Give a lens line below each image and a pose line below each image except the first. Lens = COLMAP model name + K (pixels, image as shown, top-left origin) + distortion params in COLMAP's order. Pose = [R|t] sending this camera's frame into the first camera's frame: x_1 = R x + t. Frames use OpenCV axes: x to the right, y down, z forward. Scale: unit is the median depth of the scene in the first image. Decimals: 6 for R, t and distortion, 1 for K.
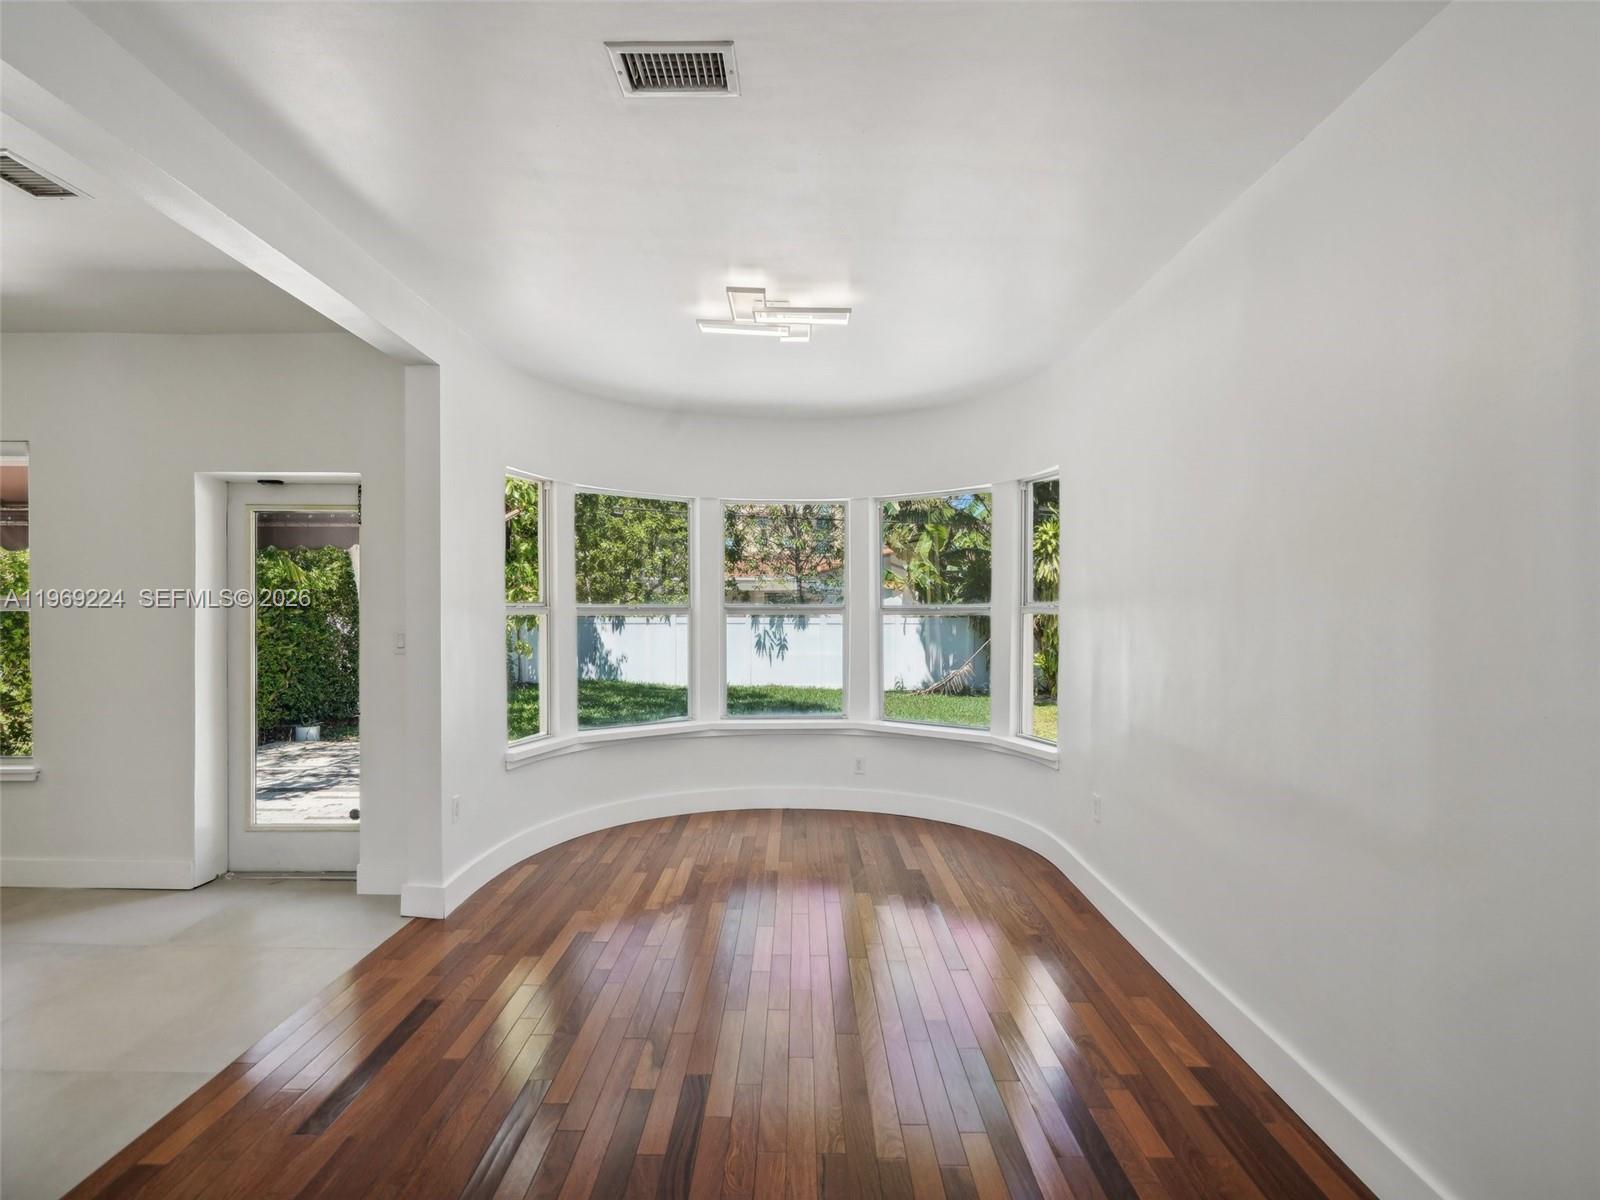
lens RADIAL K [[793.5, 0, 800.4], [0, 793.5, 633.9], [0, 0, 1]] dist [0.001736, 0.000752]
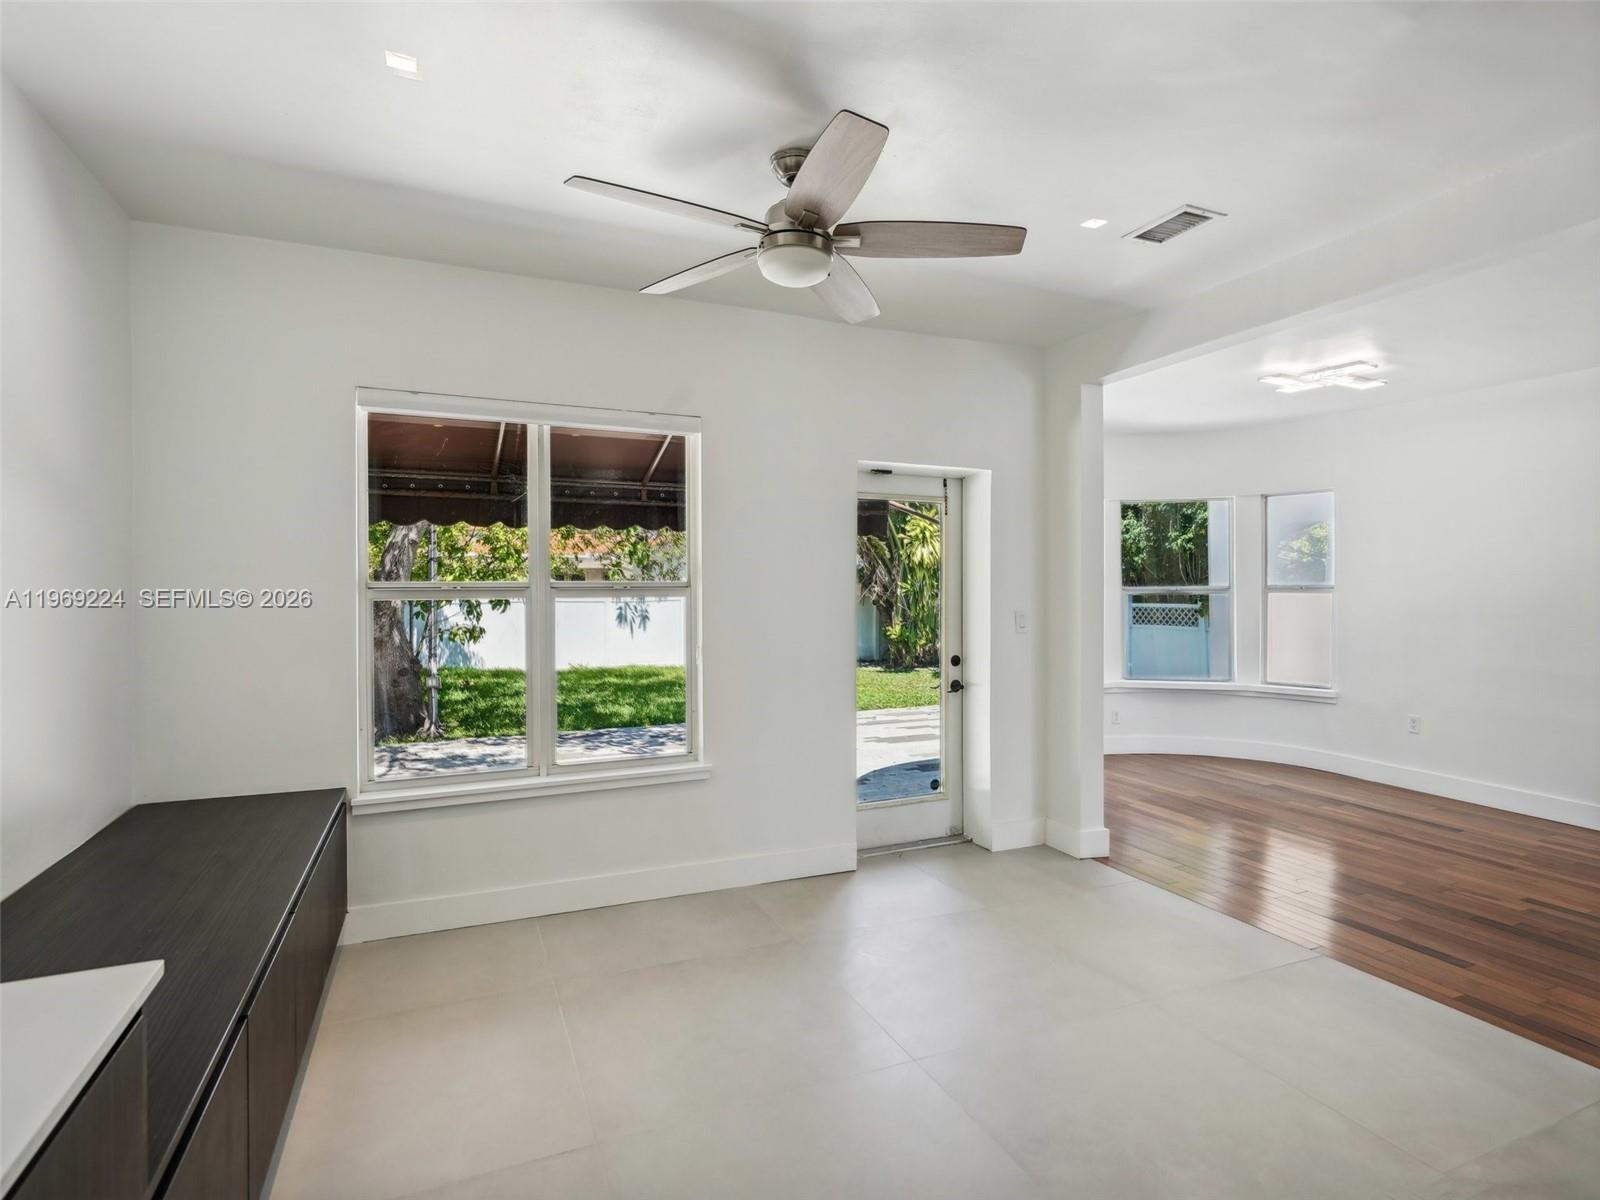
lens RADIAL K [[808.8, 0, 800.0], [0, 808.8, 600.0], [0, 0, 1]] dist [0.000920, 0.000514]
pose [[0.914144, -0.014048, 0.405147, -1.179465], [0.014801, 0.999890, 0.001273, -0.025697], [-0.405120, 0.004833, 0.914251, 0.075722]]
